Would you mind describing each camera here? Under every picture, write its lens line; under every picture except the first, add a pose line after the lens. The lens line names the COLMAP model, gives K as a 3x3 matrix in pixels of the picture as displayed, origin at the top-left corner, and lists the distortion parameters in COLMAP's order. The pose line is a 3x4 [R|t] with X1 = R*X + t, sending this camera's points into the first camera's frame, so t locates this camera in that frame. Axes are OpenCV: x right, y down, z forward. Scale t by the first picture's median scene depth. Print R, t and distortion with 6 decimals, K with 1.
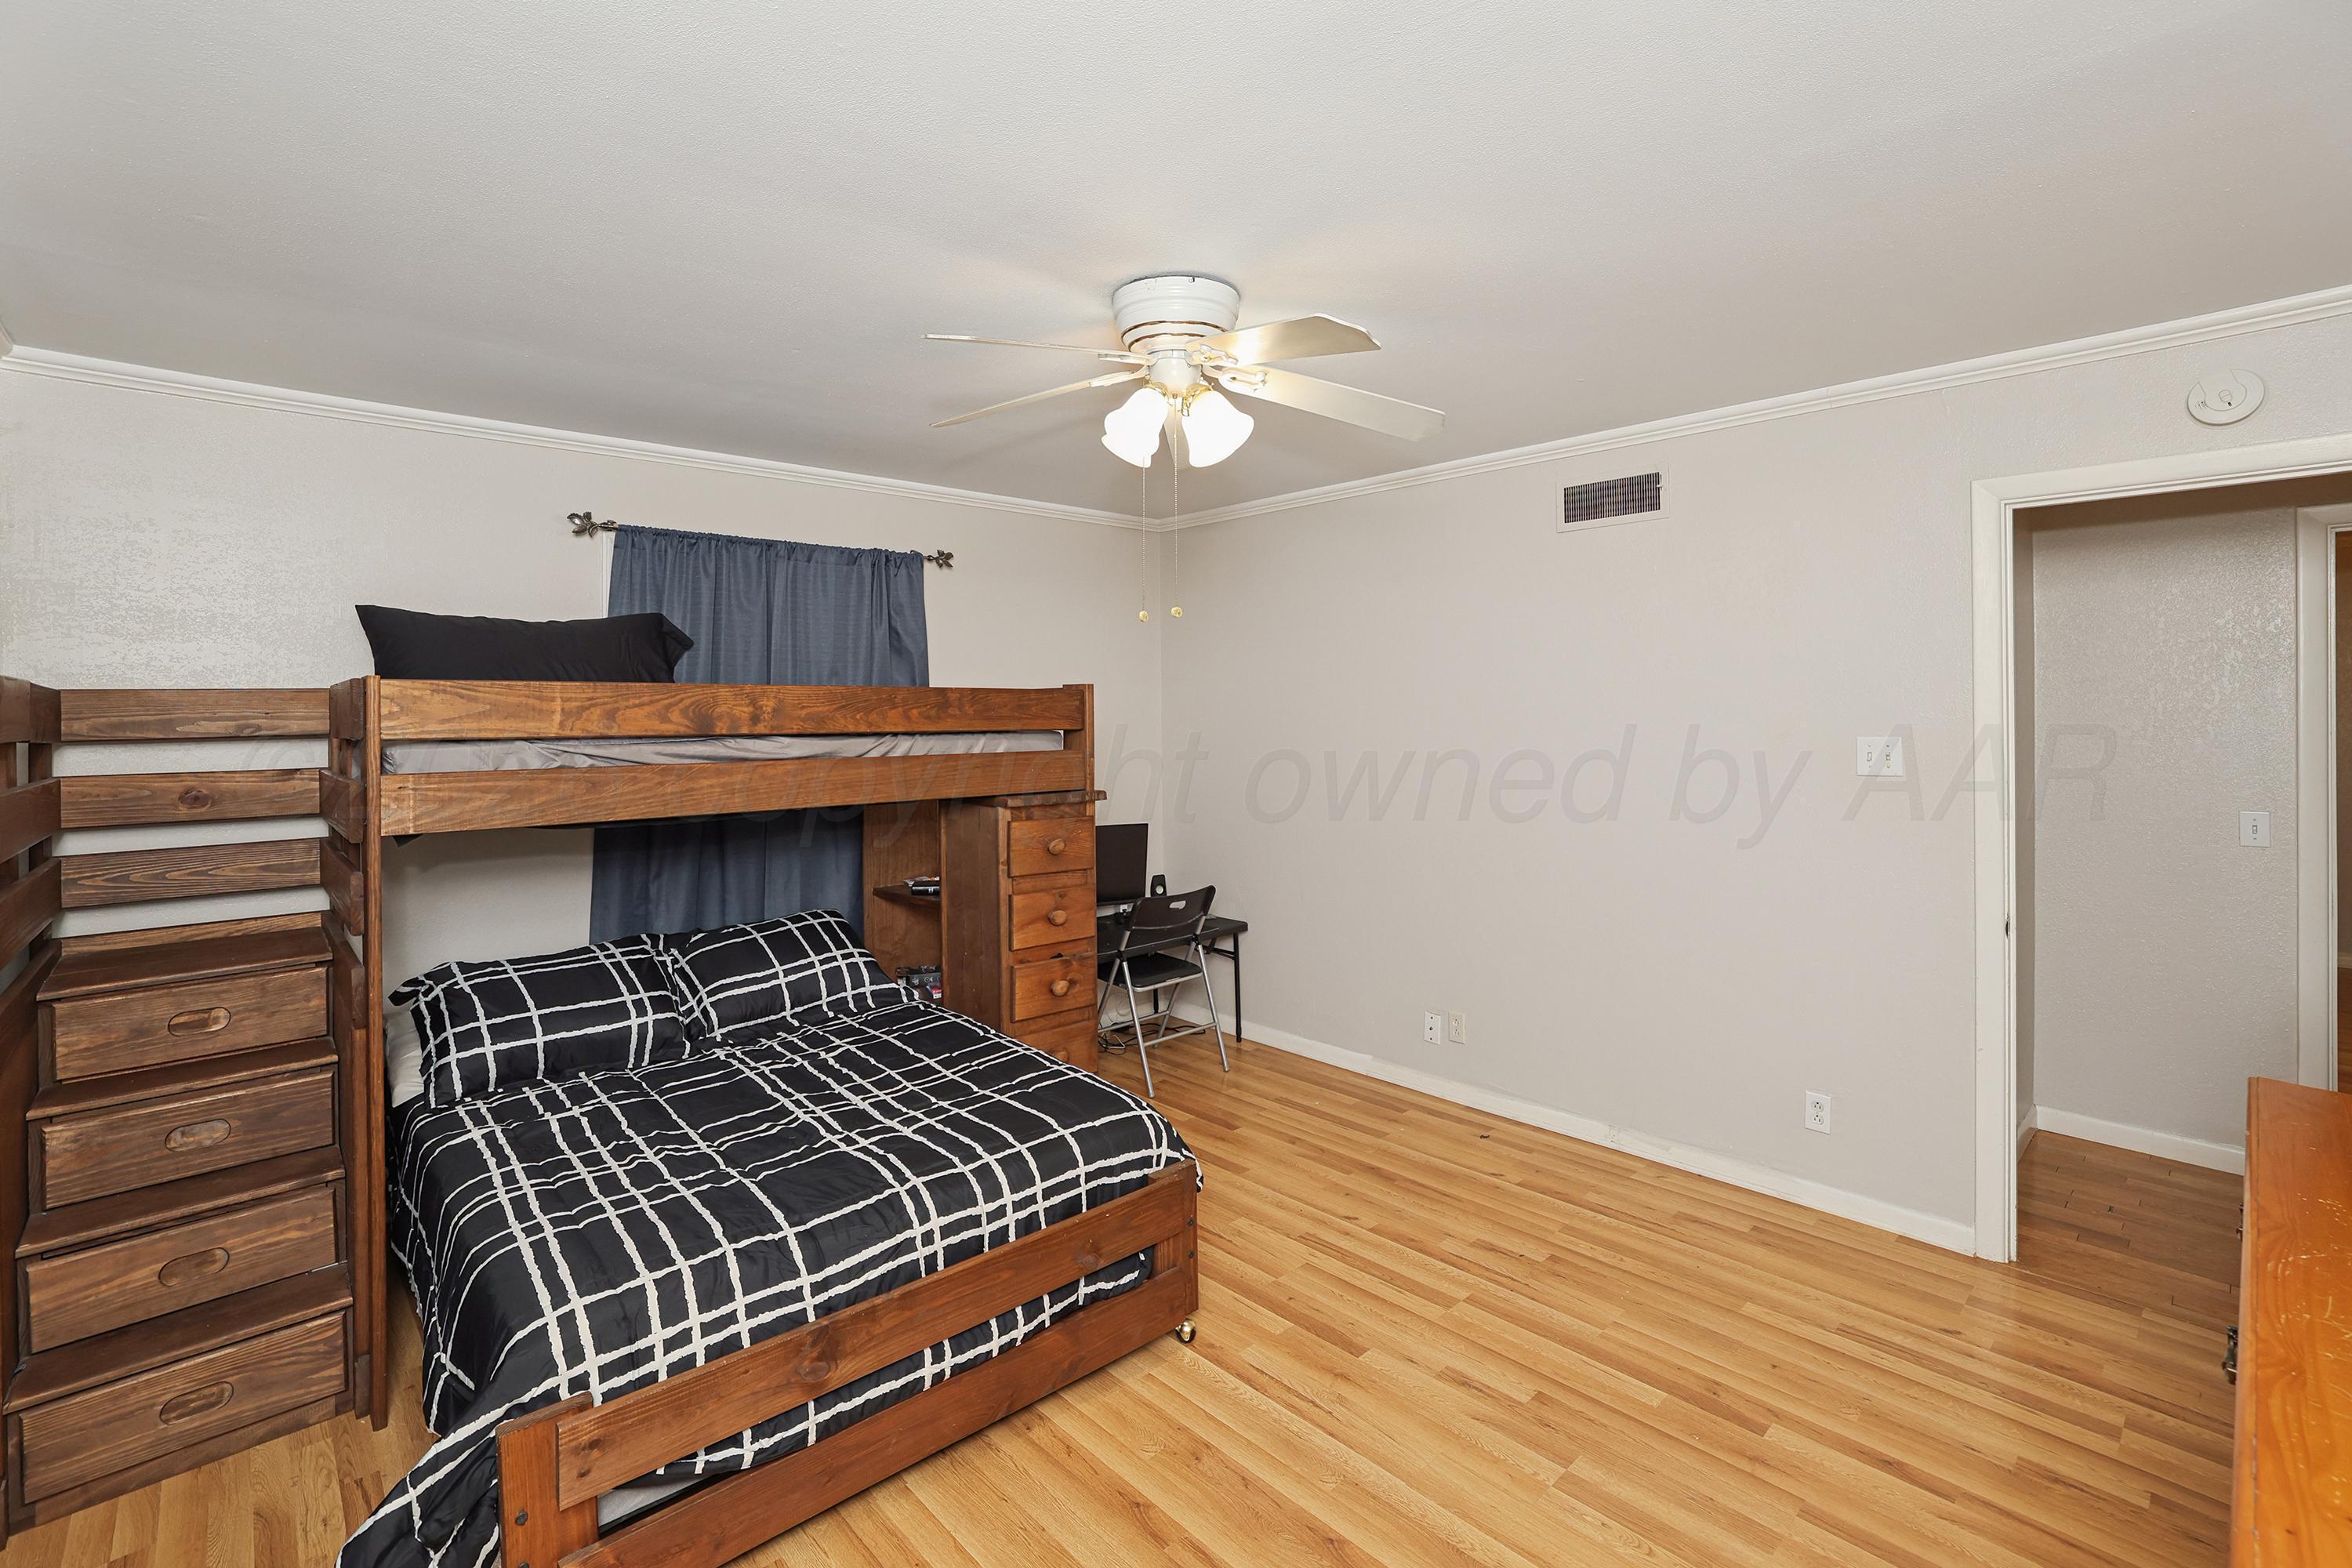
lens RADIAL K [[1045.3, 0, 1157.7], [0, 1045.3, 708.2], [0, 0, 1]] dist [-0.042028, 0.014709]
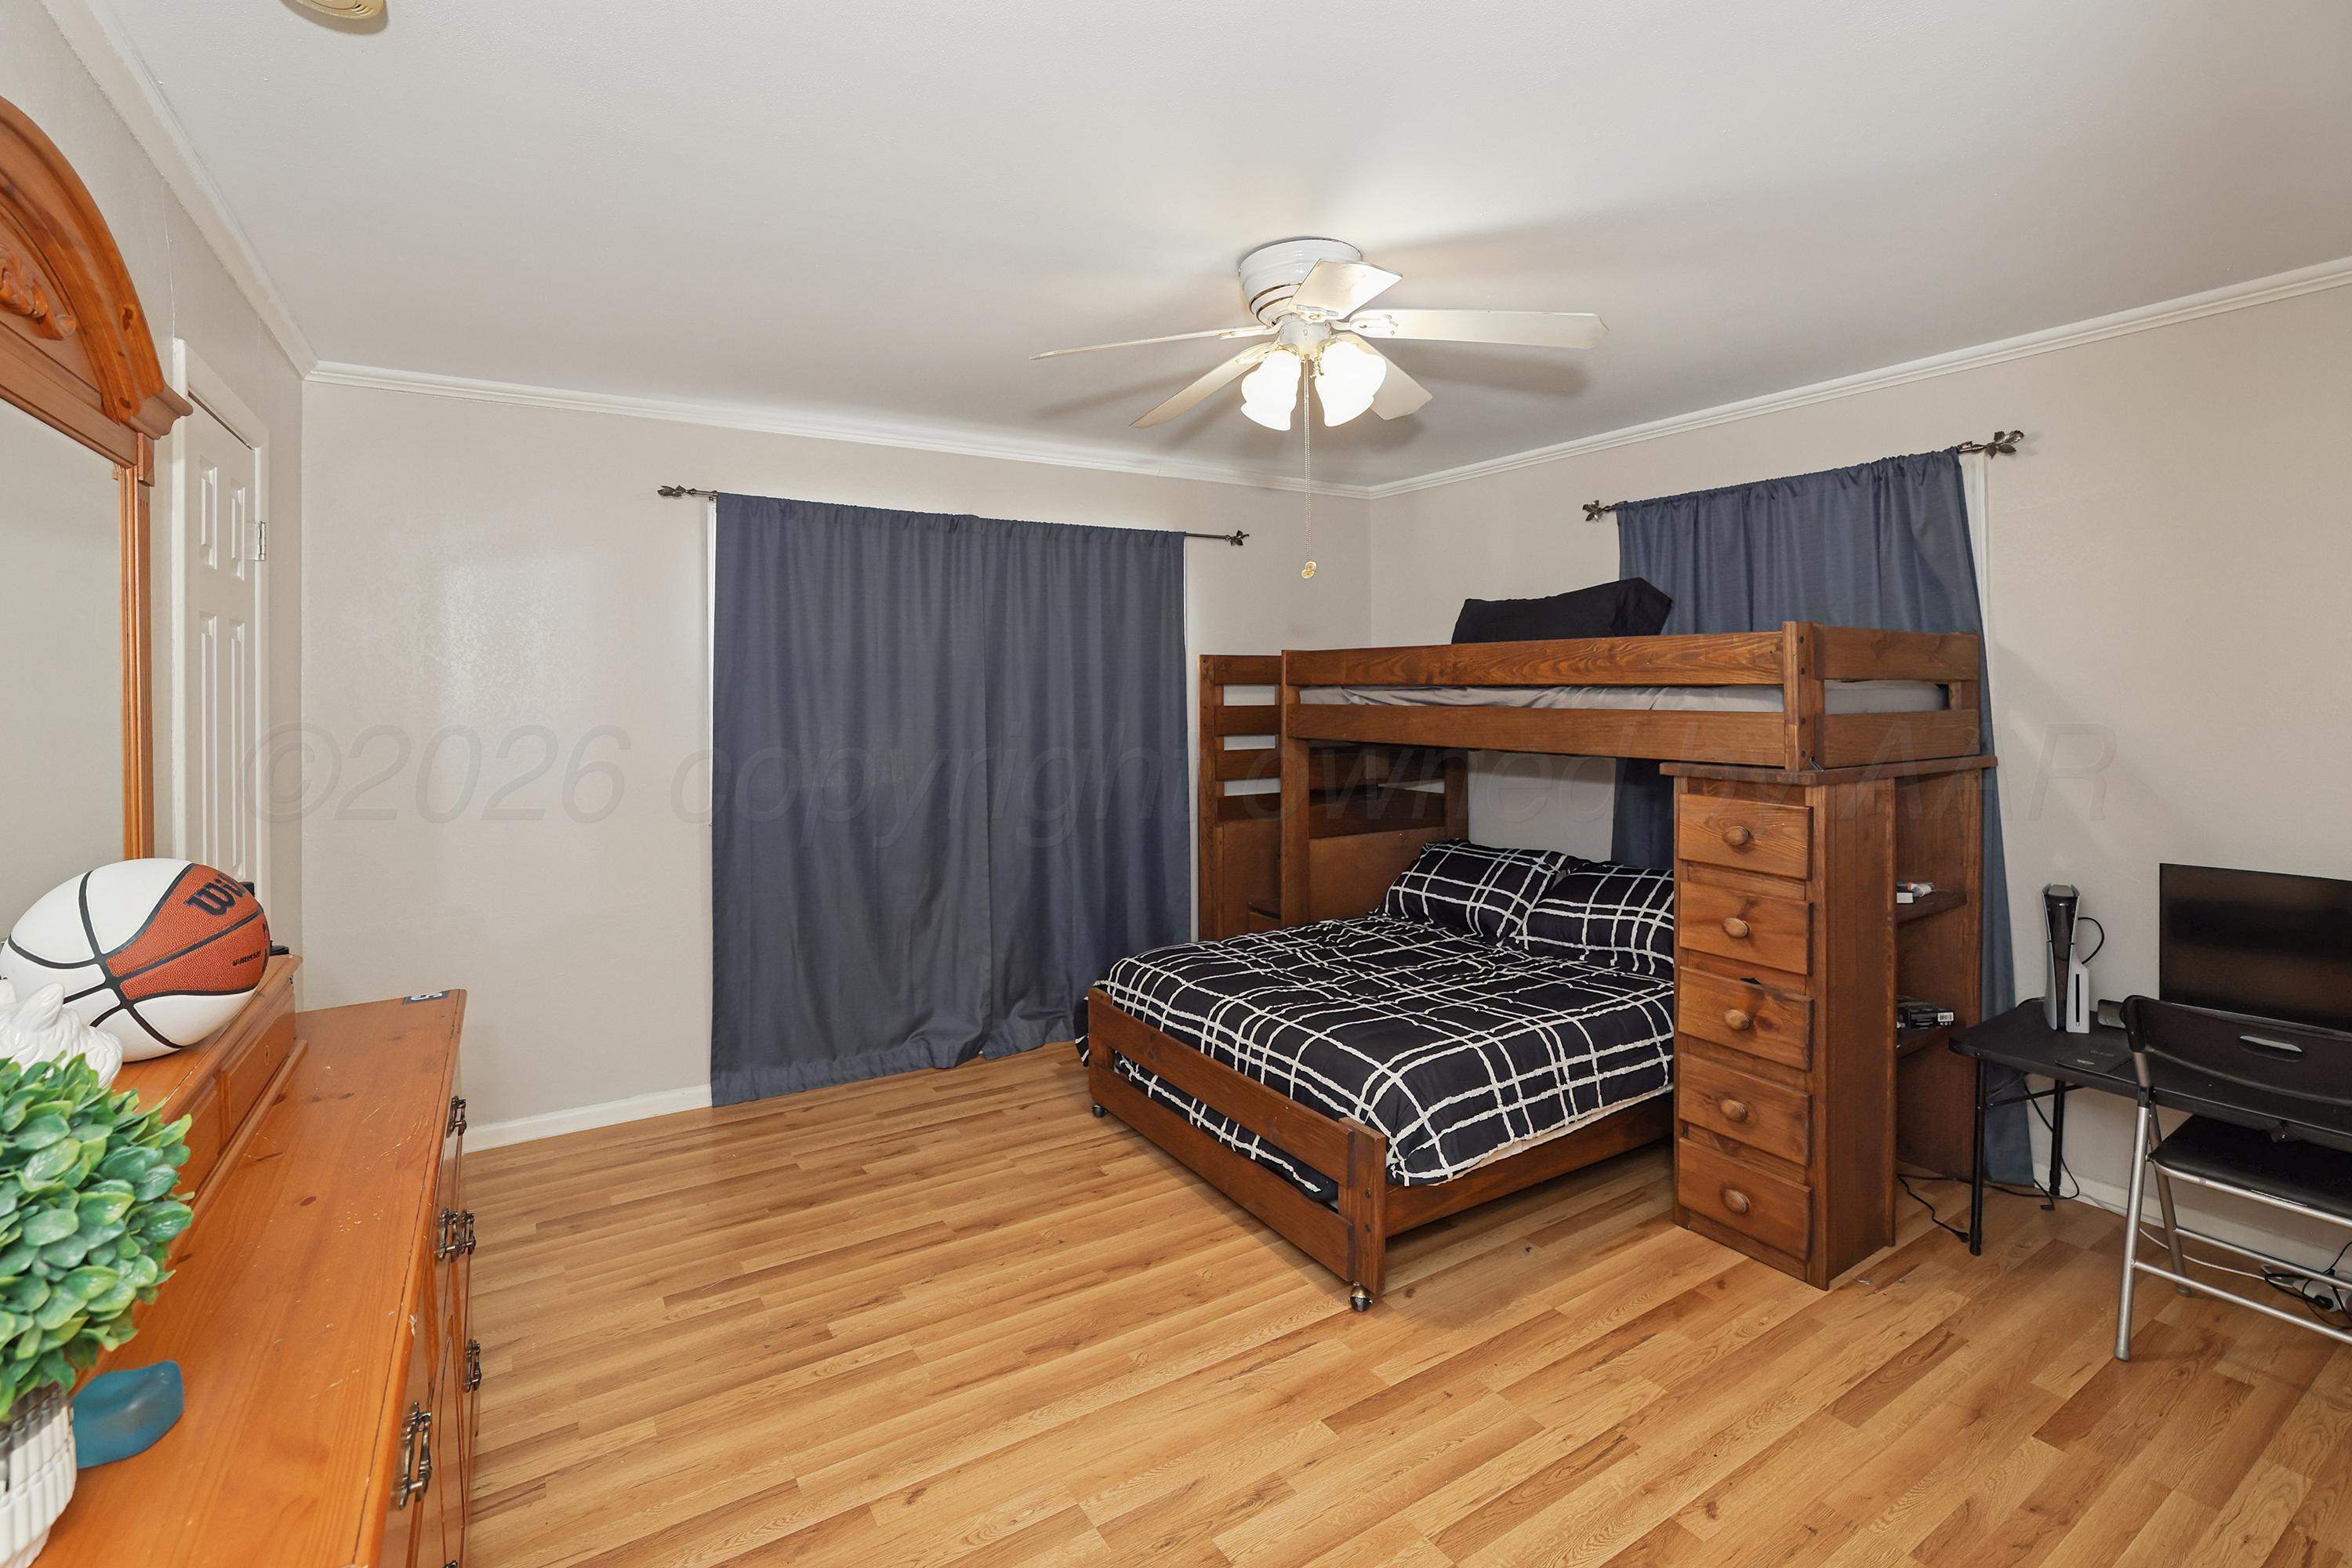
lens RADIAL K [[1045.3, 0, 1157.7], [0, 1045.3, 708.2], [0, 0, 1]] dist [-0.042028, 0.014709]
pose [[-0.177495, 0.028351, -0.983713, 0.869149], [0.007654, 0.999594, 0.027428, 0.016391], [0.984092, -0.002661, -0.177640, 0.855668]]
